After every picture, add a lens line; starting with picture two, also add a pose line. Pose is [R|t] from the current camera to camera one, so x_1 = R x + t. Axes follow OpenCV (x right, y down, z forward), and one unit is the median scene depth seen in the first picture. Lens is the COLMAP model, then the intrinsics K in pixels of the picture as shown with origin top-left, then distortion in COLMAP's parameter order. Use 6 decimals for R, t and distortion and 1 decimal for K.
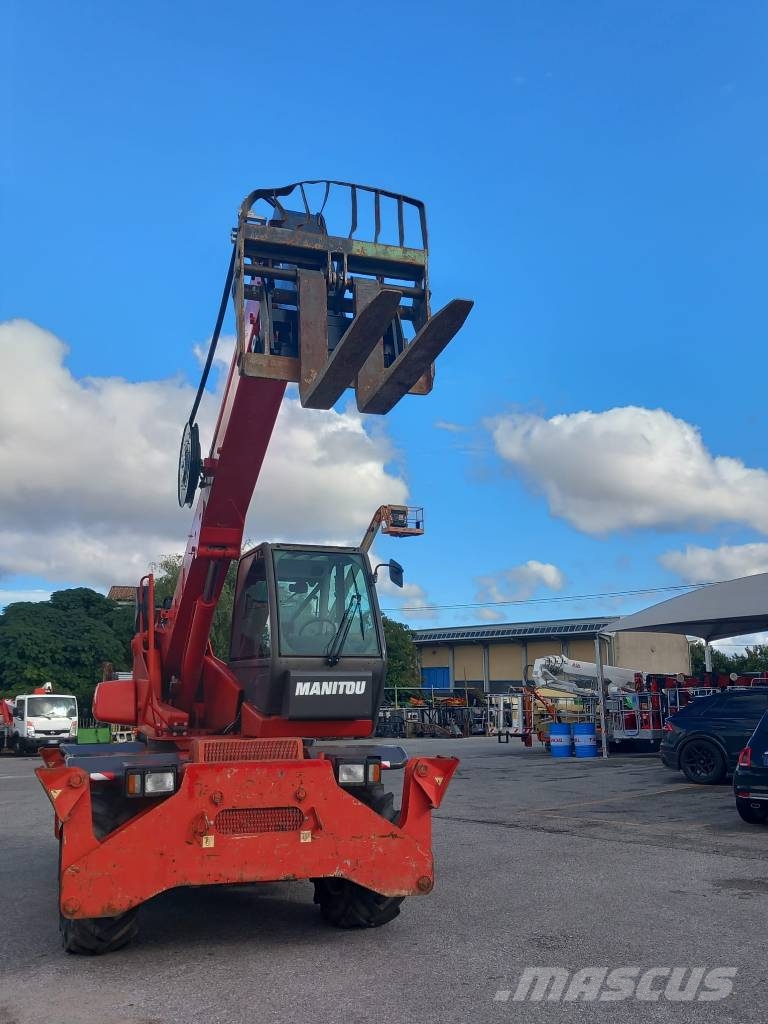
lens RADIAL K [[954.4, 0, 384.0], [0, 954.4, 512.0], [0, 0, 1]] dist [0.153121, -0.430304]
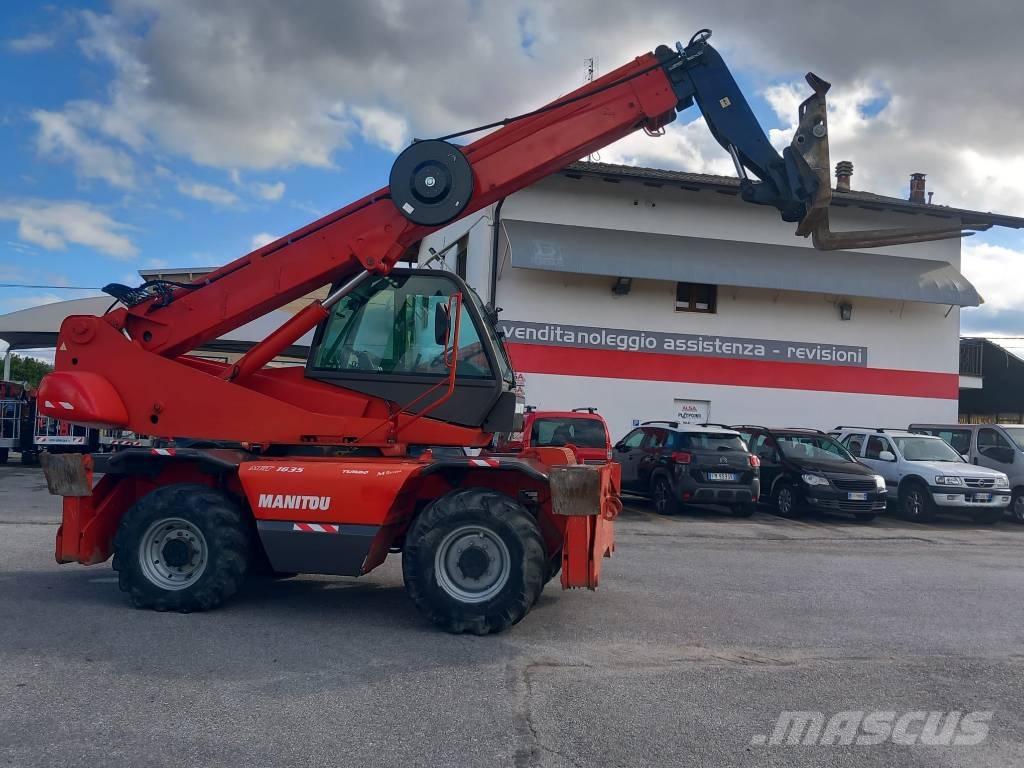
lens RADIAL K [[948.1, 0, 509.3], [0, 948.1, 385.0], [0, 0, 1]] dist [0.167808, -0.481018]
pose [[0.467683, 0.069575, 0.881154, -1.126258], [-0.210625, 0.976953, 0.034652, 0.116548], [-0.858434, -0.201799, 0.471559, 0.449742]]
